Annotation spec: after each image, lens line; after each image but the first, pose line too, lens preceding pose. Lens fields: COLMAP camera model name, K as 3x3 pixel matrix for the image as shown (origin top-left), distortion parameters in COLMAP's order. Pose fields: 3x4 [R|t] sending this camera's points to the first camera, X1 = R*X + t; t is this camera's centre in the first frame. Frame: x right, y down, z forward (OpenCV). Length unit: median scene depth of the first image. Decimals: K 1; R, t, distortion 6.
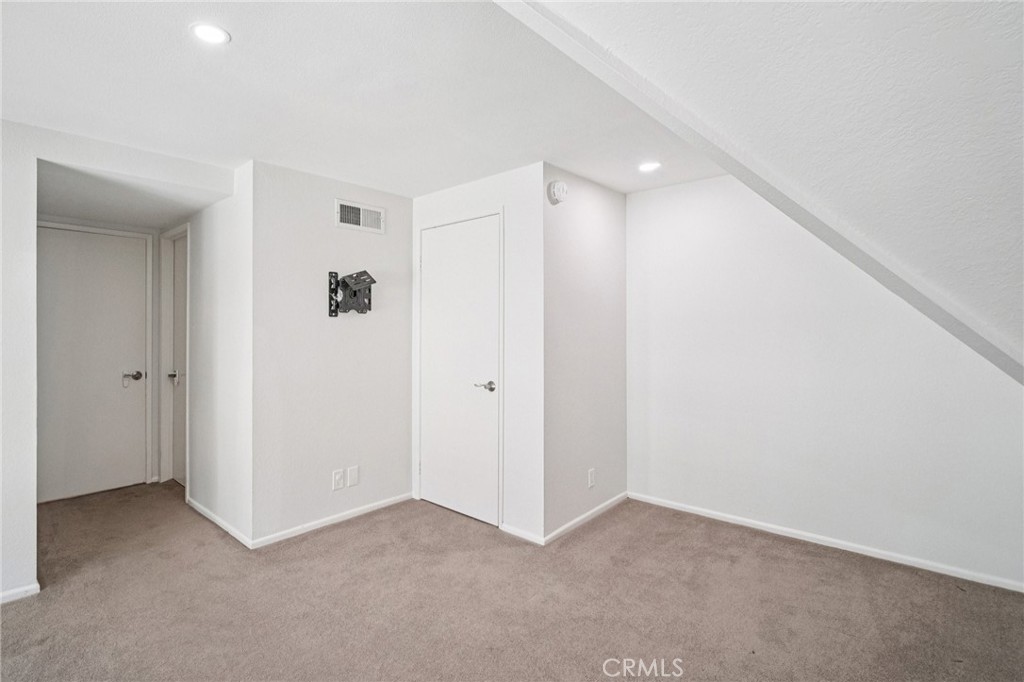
lens RADIAL K [[497.7, 0, 473.8], [0, 497.7, 328.3], [0, 0, 1]] dist [-0.000750, -0.001413]
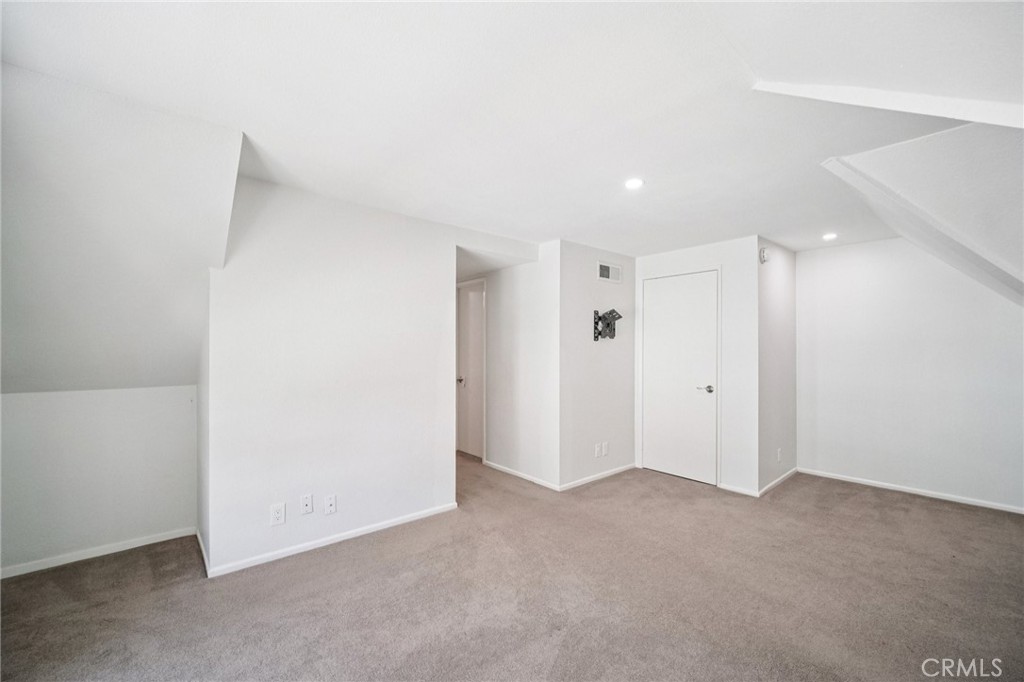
lens RADIAL K [[419.5, 0, 508.4], [0, 419.5, 348.3], [0, 0, 1]] dist [-0.000835, 0.000383]
pose [[0.994368, 0.003450, -0.105929, -0.429472], [-0.003314, 0.999993, 0.001454, -0.001853], [0.105933, -0.001095, 0.994373, -0.285241]]
